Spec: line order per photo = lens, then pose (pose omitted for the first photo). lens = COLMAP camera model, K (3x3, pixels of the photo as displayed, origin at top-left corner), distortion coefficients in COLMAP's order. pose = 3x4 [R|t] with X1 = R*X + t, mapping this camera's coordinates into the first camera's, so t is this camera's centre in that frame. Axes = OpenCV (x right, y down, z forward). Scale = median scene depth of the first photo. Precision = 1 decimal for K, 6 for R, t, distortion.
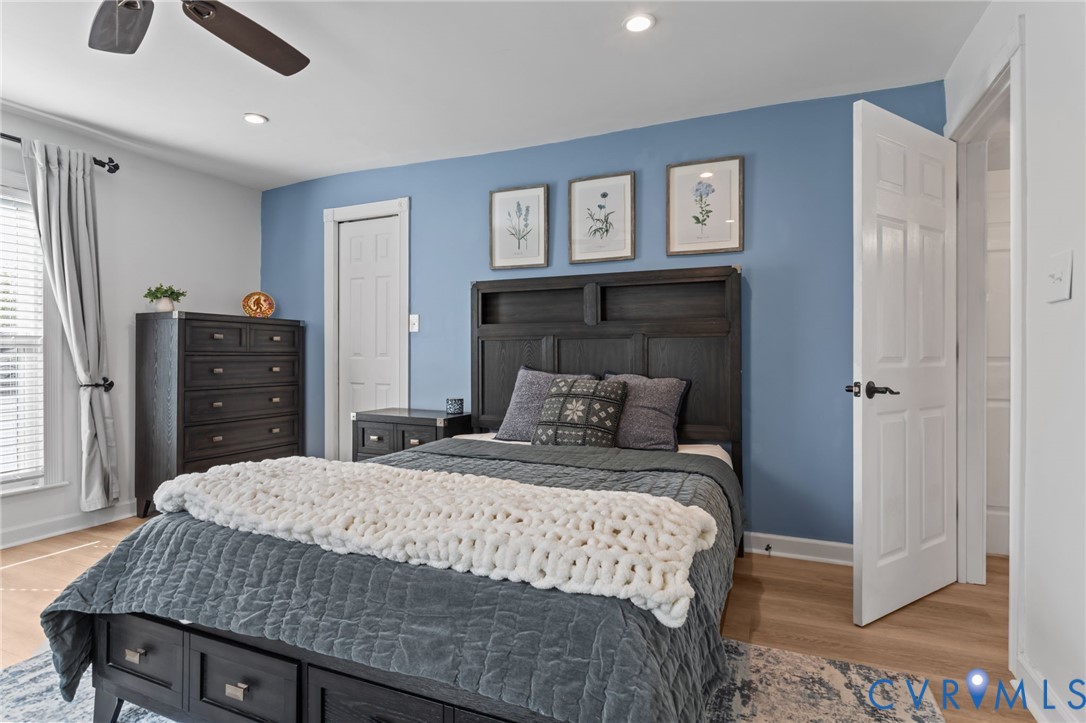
lens RADIAL K [[540.5, 0, 566.6], [0, 540.5, 356.9], [0, 0, 1]] dist [-0.029061, 0.003632]
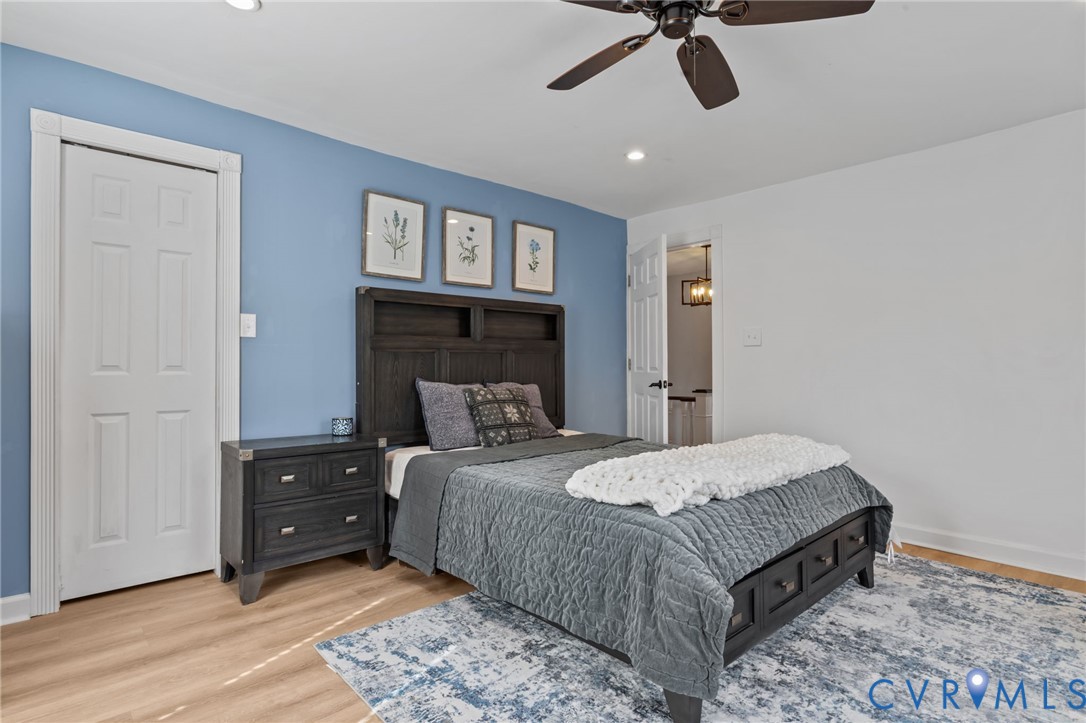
lens RADIAL K [[540.5, 0, 538.4], [0, 540.5, 360.7], [0, 0, 1]] dist [-0.029061, 0.003632]
pose [[0.437956, 0.004091, 0.898987, -0.895345], [0.000903, 0.999987, -0.004991, -0.010834], [-0.898996, 0.002998, 0.437947, 0.356426]]
